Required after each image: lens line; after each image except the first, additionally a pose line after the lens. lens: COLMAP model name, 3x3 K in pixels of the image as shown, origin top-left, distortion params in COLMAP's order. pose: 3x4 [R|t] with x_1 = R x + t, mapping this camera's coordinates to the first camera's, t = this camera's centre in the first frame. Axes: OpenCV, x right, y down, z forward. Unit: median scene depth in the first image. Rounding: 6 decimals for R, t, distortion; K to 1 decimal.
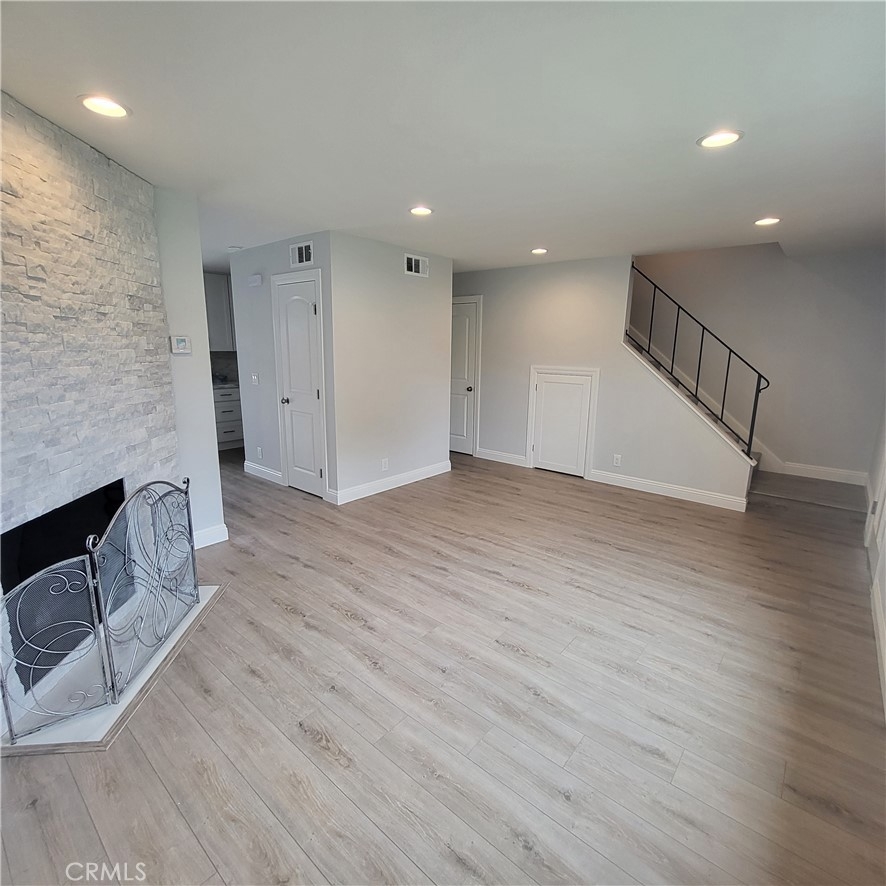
lens RADIAL K [[464.5, 0, 440.6], [0, 464.5, 439.2], [0, 0, 1]] dist [0.002446, 0.000829]
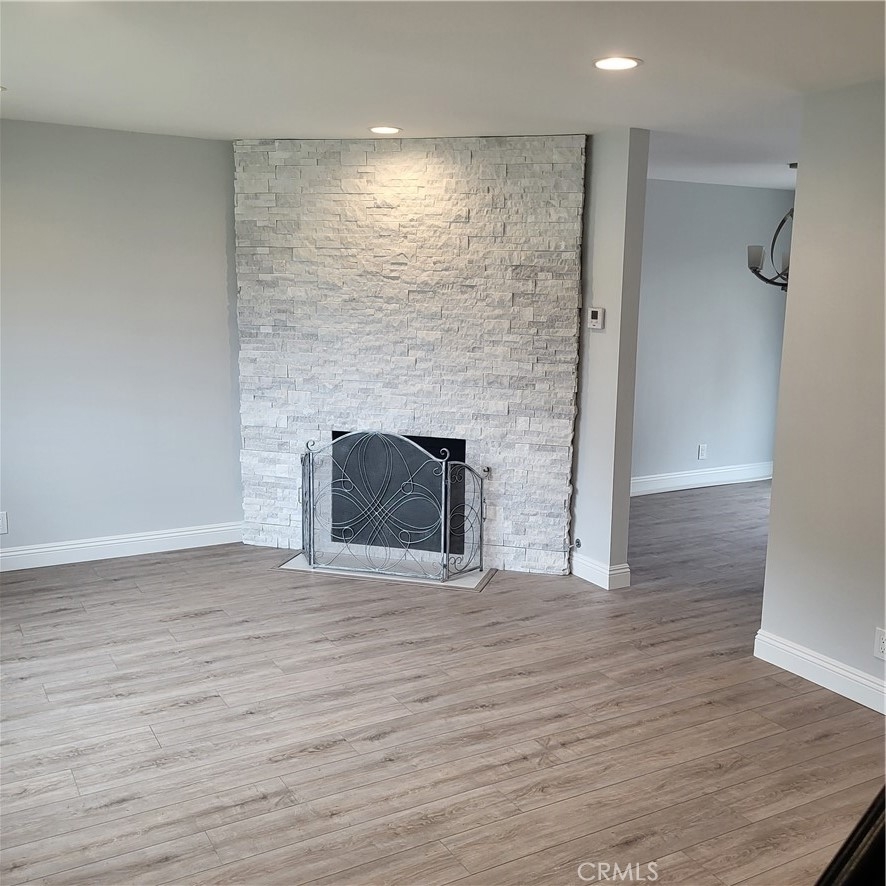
lens RADIAL K [[949.4, 0, 458.6], [0, 949.4, 453.1], [0, 0, 1]] dist [0.041570, 0.000000]
pose [[-0.331767, 0.154018, -0.930703, 1.369713], [-0.209725, 0.949850, 0.231947, -0.396444], [0.919753, 0.272144, -0.282828, 1.659363]]
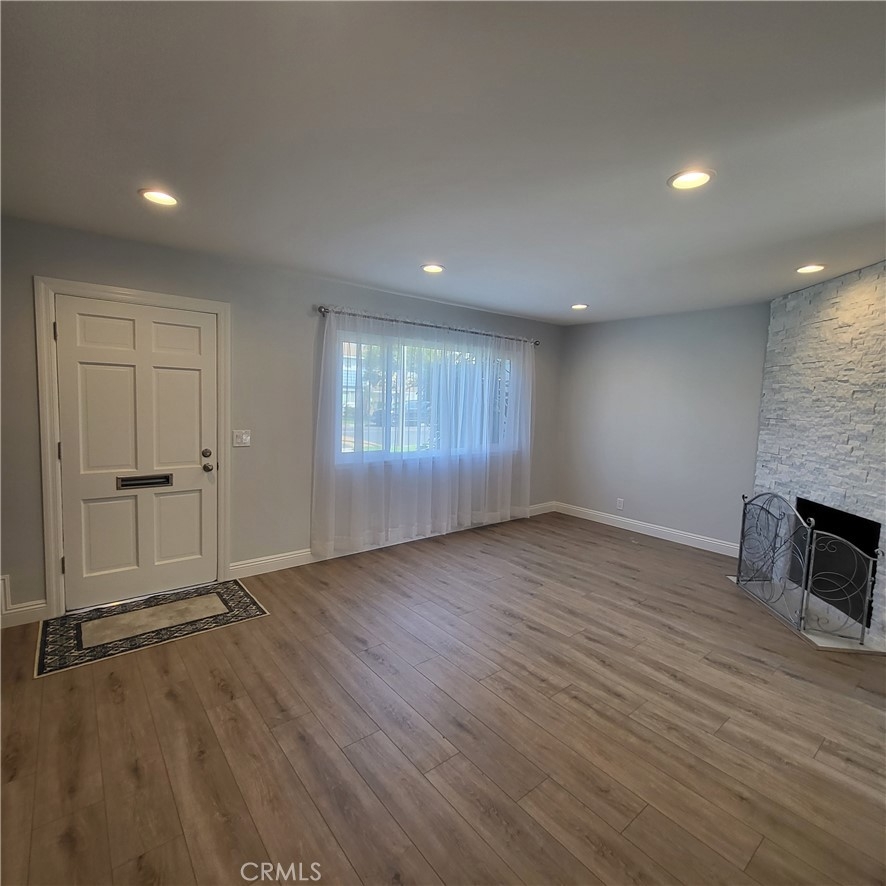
lens RADIAL K [[464.5, 0, 442.6], [0, 464.5, 439.2], [0, 0, 1]] dist [0.002446, 0.000829]
pose [[-0.983084, -0.061724, 0.172443, 0.201953], [-0.010625, 0.959138, 0.282738, -0.445342], [-0.182849, 0.276123, -0.943569, 2.301882]]
